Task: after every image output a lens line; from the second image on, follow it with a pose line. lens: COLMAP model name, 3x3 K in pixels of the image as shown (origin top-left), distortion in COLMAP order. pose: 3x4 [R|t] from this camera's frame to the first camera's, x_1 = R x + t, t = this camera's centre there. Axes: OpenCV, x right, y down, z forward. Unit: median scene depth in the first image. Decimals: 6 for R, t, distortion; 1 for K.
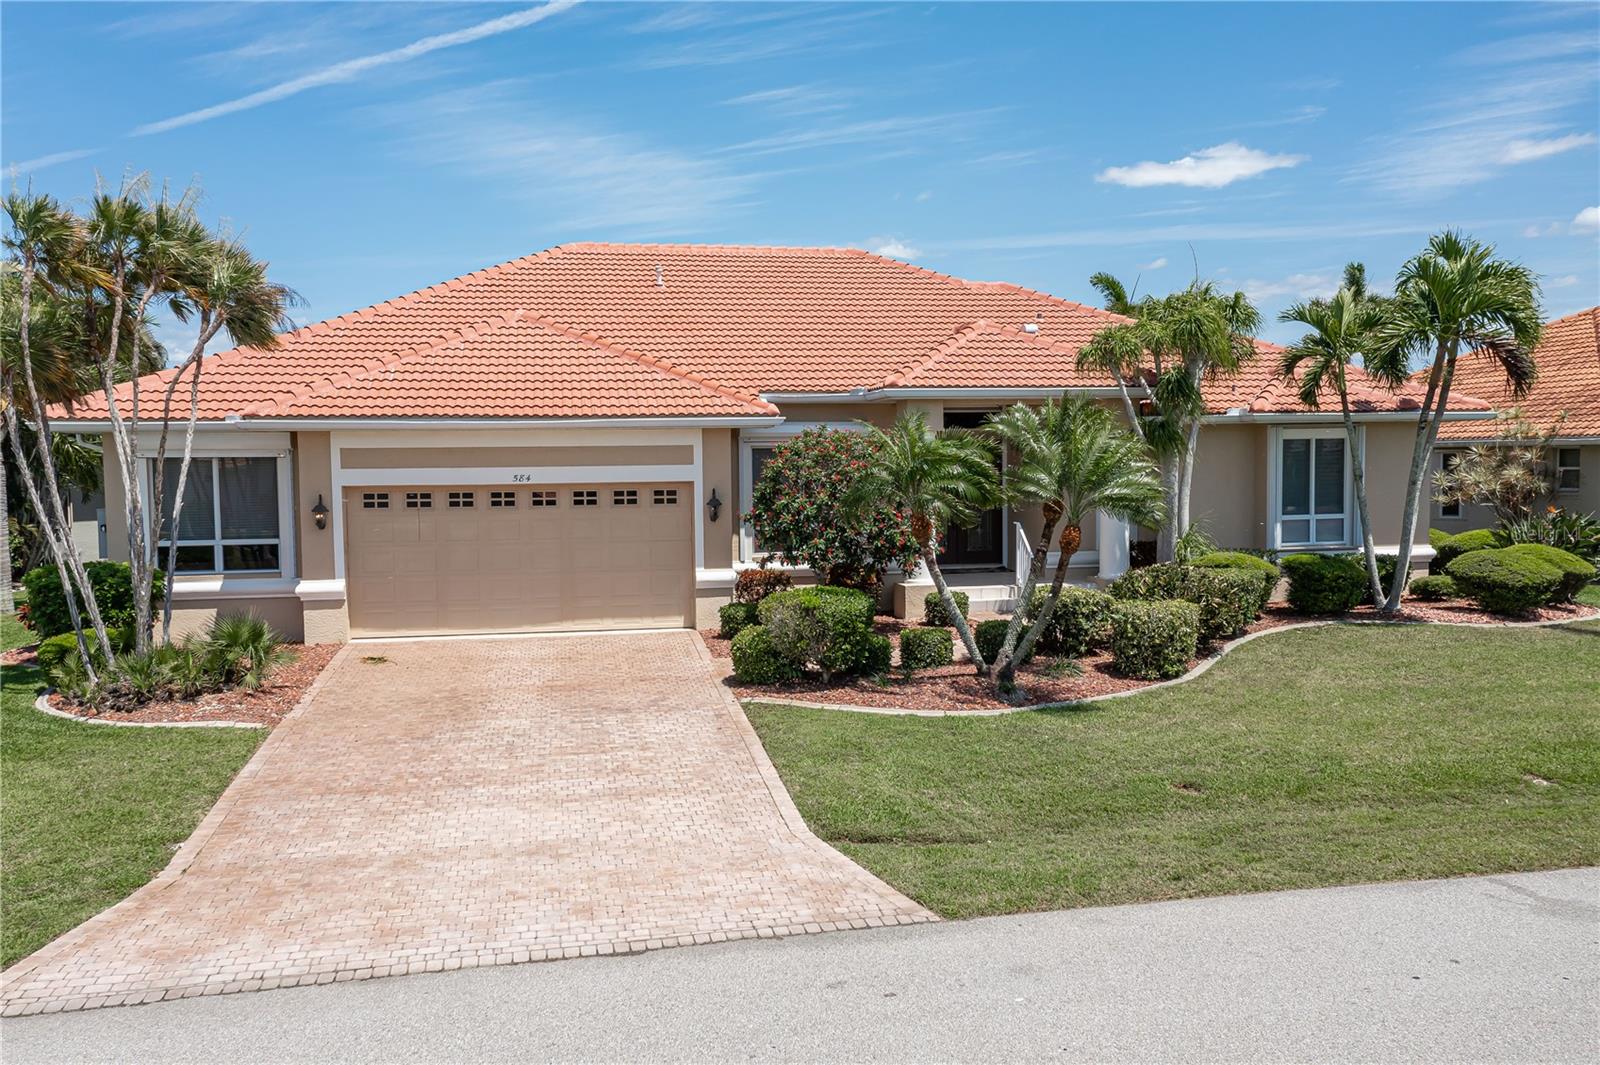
lens RADIAL K [[1277.8, 0, 800.0], [0, 1277.8, 532.5], [0, 0, 1]] dist [0.002255, 0.028720]
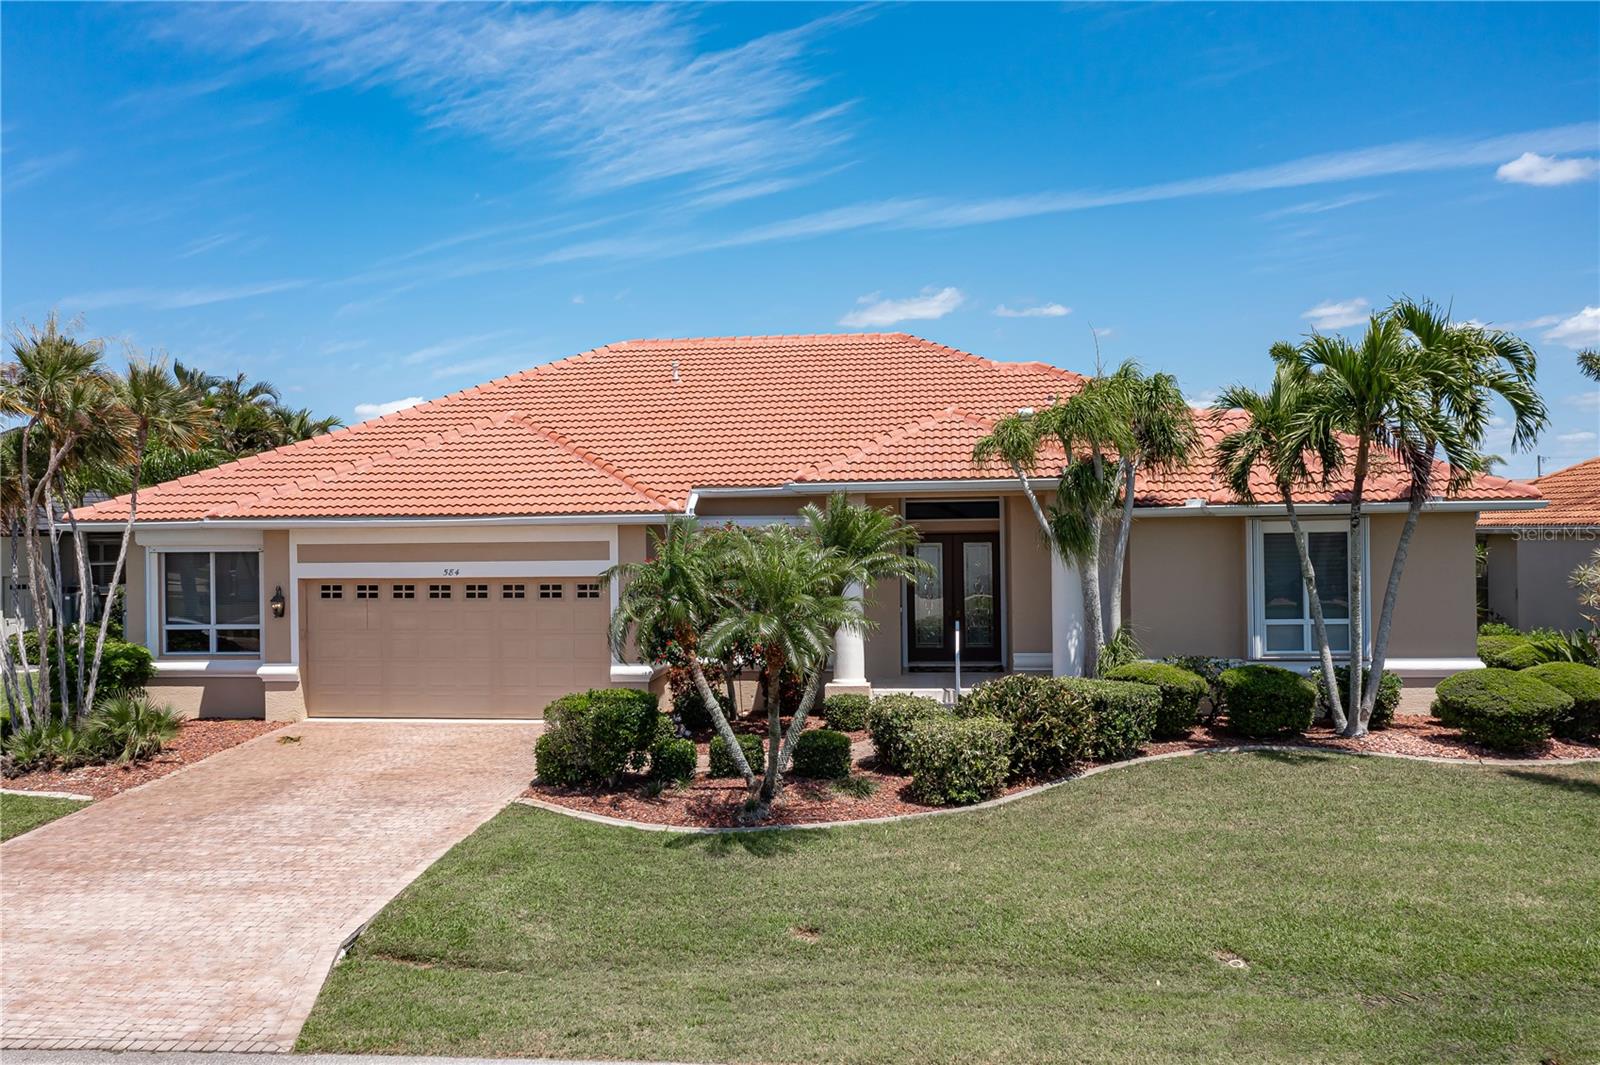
lens RADIAL K [[1277.8, 0, 800.0], [0, 1277.8, 532.5], [0, 0, 1]] dist [0.002255, 0.028720]
pose [[0.953463, 0.000497, -0.301511, 0.404548], [-0.016289, 0.998623, -0.049866, -0.029004], [0.301071, 0.052457, 0.952158, 0.076499]]
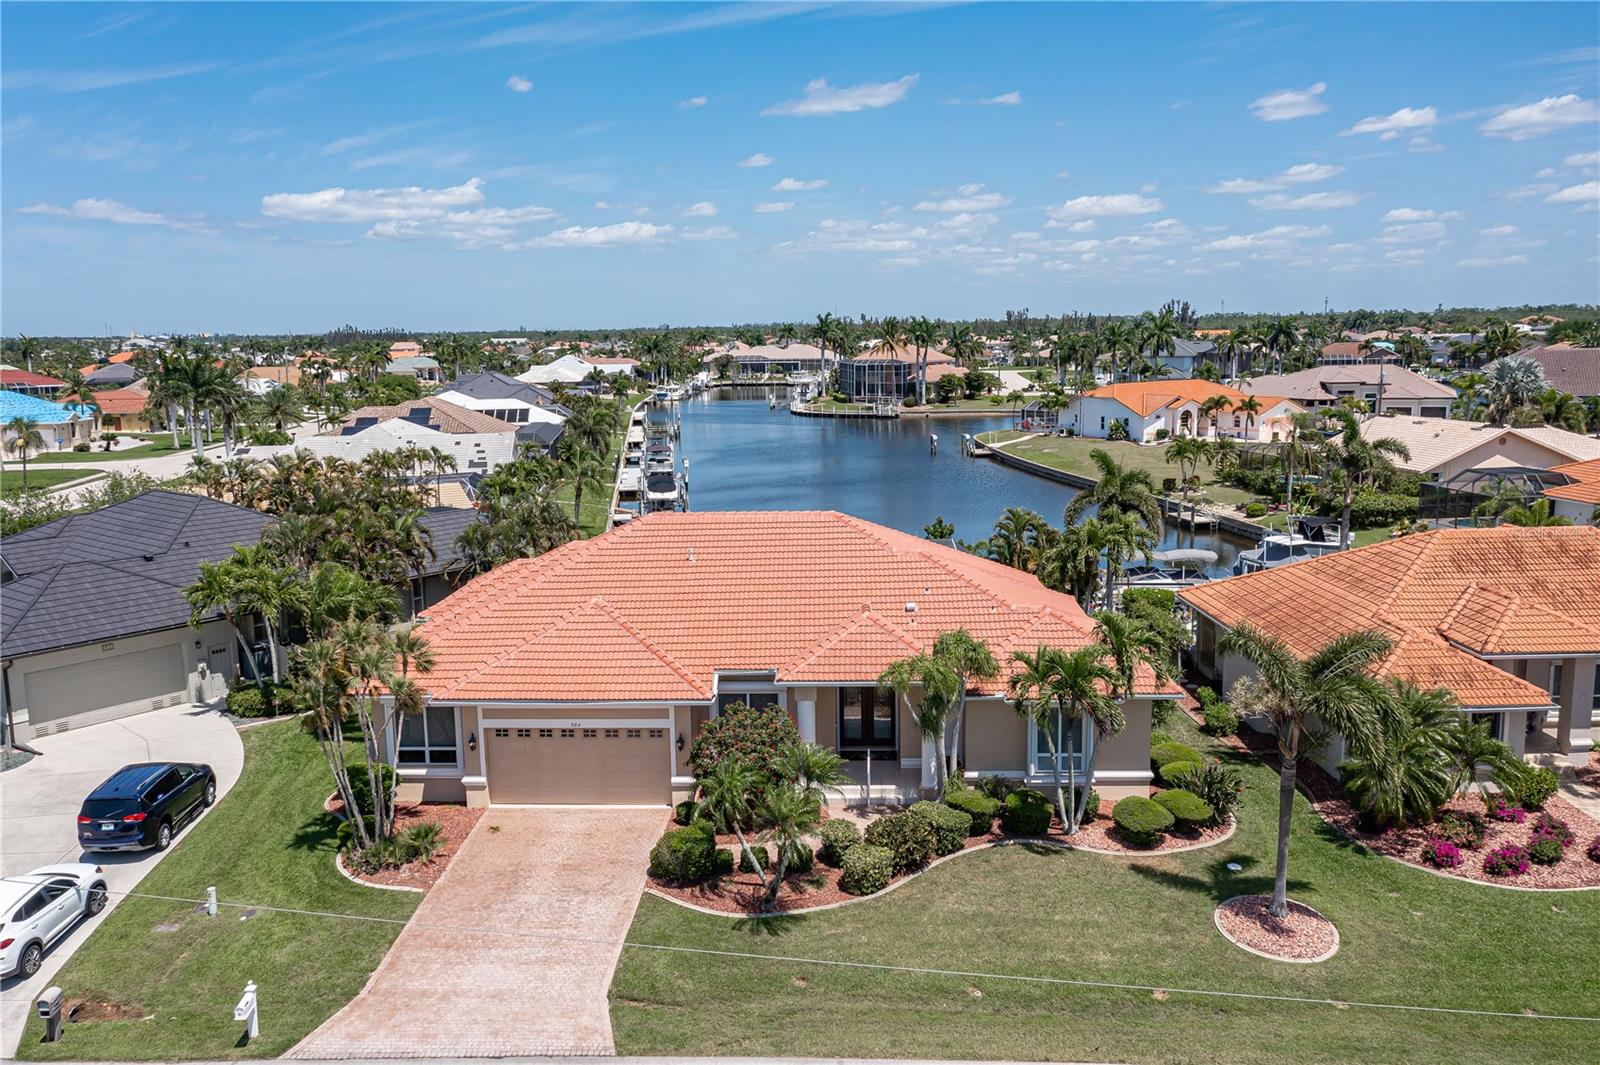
lens RADIAL K [[1277.8, 0, 800.0], [0, 1277.8, 532.5], [0, 0, 1]] dist [0.002255, 0.028720]
pose [[0.970338, 0.034638, -0.239257, 0.555554], [-0.009791, 0.994501, 0.104272, -0.544061], [0.241553, -0.098836, 0.965341, -0.704011]]
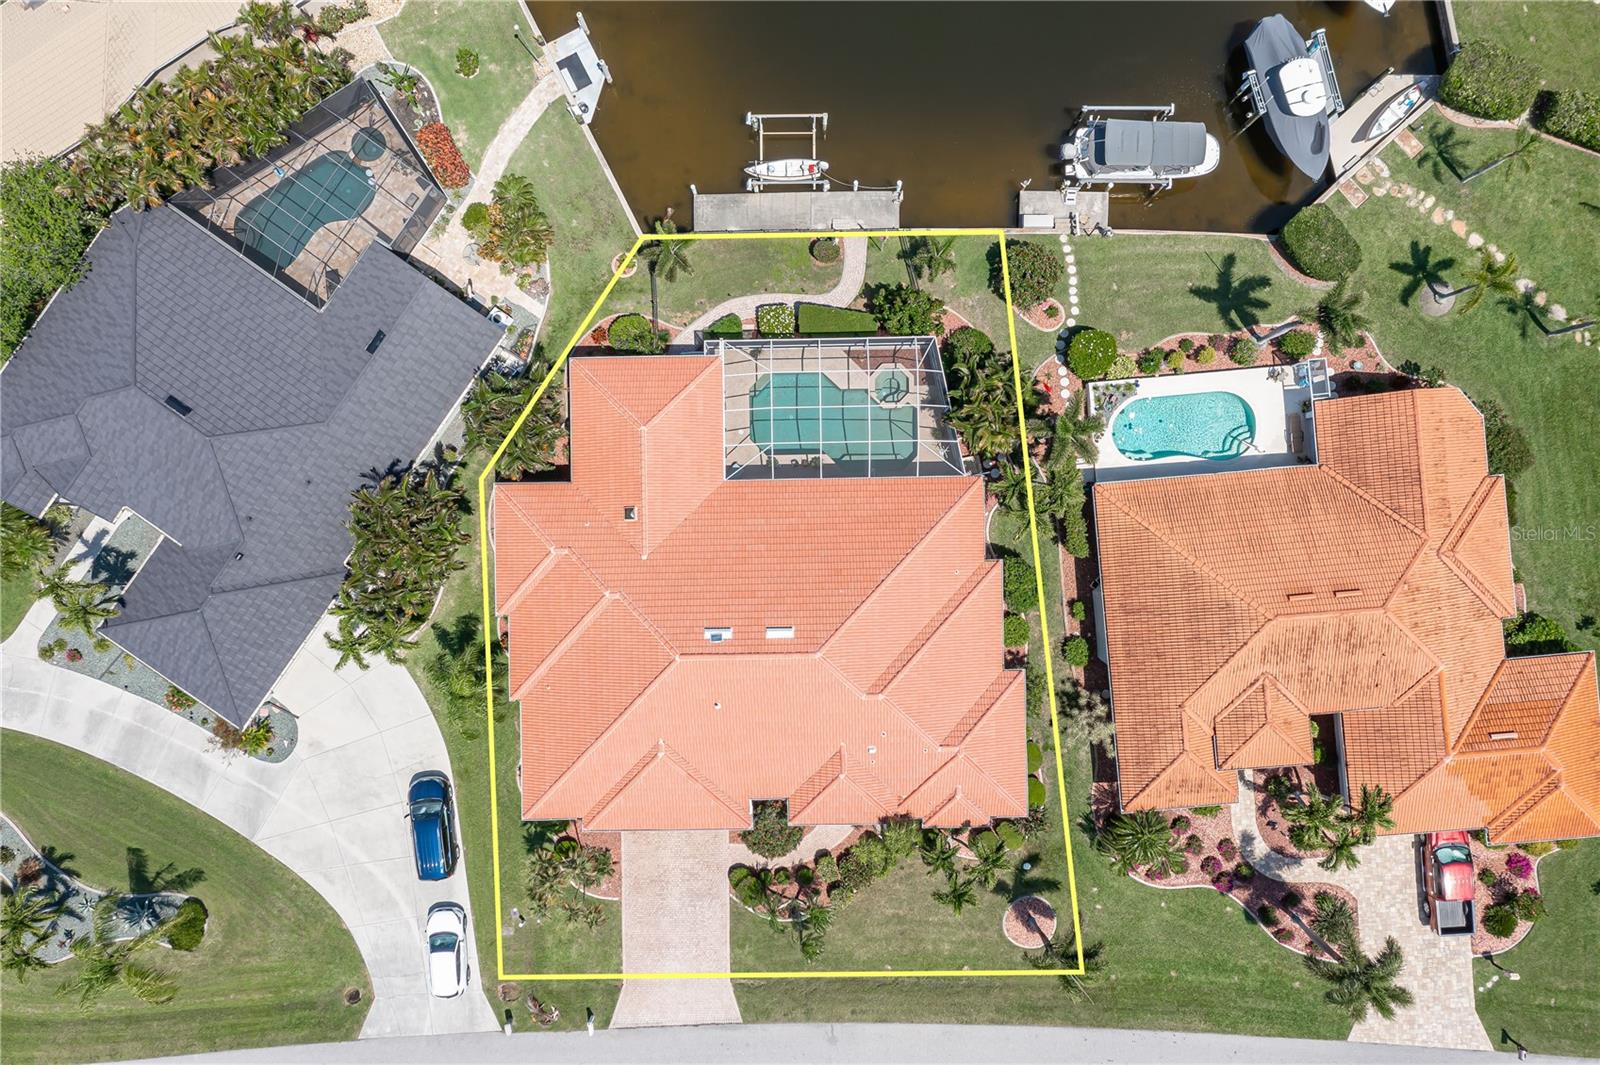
lens RADIAL K [[1277.8, 0, 800.0], [0, 1277.8, 532.5], [0, 0, 1]] dist [0.002255, 0.028720]
pose [[0.983795, 0.178994, 0.010380, -0.063882], [-0.017804, 0.039921, 0.999044, -3.347783], [0.178409, -0.983040, 0.042460, 1.692335]]
